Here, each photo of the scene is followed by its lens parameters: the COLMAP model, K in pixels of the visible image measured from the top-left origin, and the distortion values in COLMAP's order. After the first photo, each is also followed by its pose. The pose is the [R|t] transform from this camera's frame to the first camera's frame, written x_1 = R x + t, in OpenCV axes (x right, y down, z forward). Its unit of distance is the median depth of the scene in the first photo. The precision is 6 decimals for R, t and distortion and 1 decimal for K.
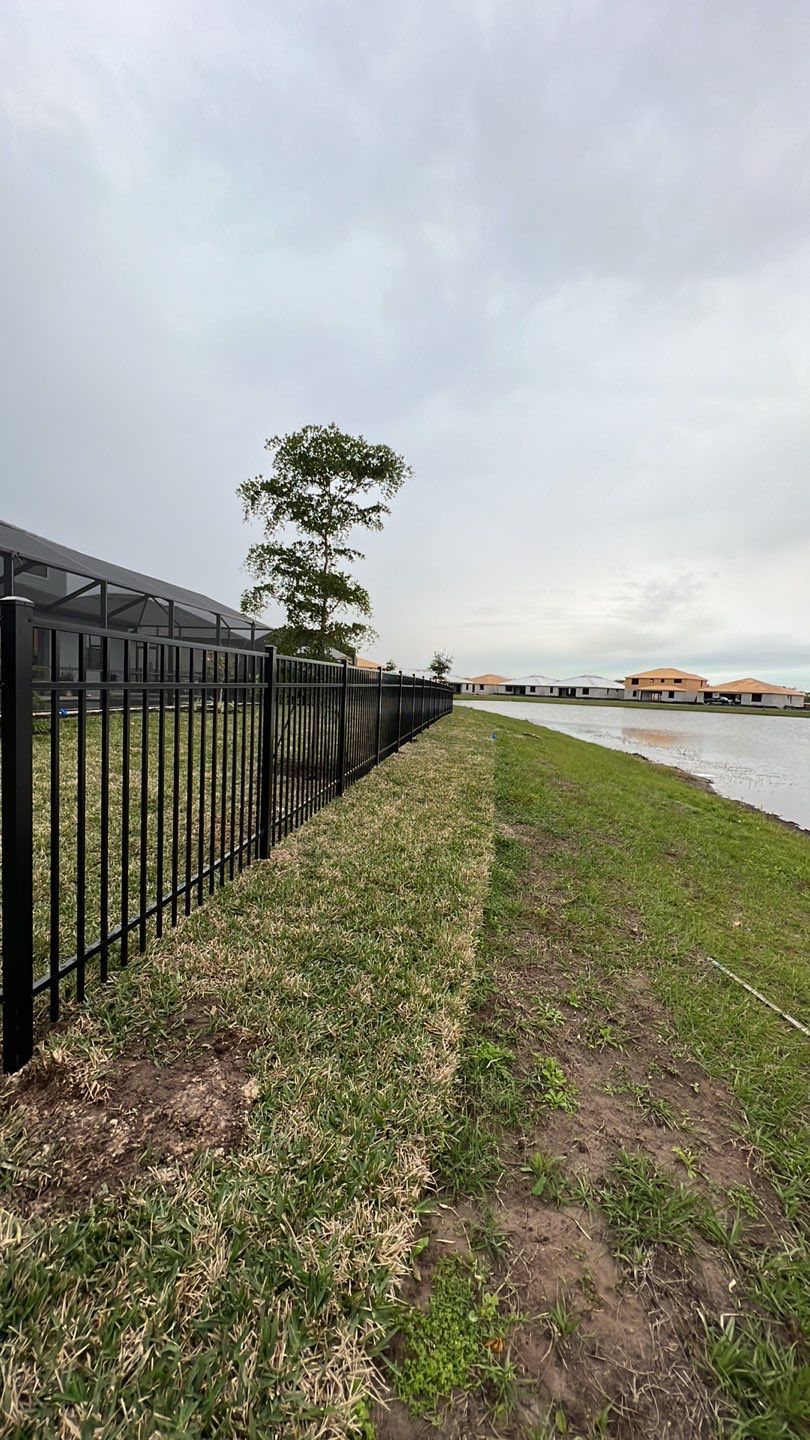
lens RADIAL K [[576.7, 0, 405.0], [0, 576.7, 720.0], [0, 0, 1]] dist [0.001310, 0.000012]
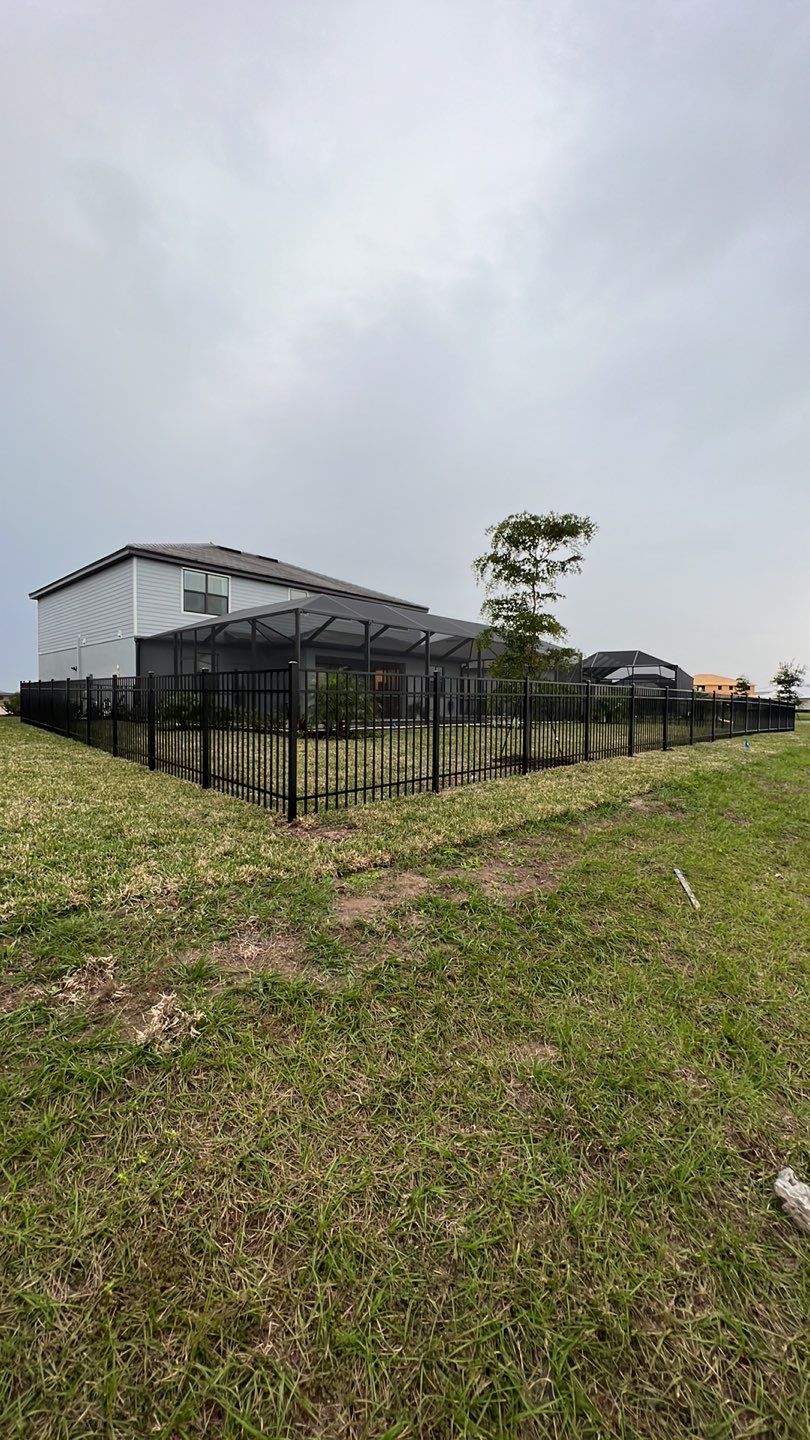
lens RADIAL K [[576.7, 0, 405.0], [0, 576.7, 720.0], [0, 0, 1]] dist [0.001310, 0.000012]
pose [[0.831393, -0.015688, -0.555464, 0.353076], [-0.007707, 0.999180, -0.039754, 0.048342], [0.555632, 0.037332, 0.830590, -0.272434]]
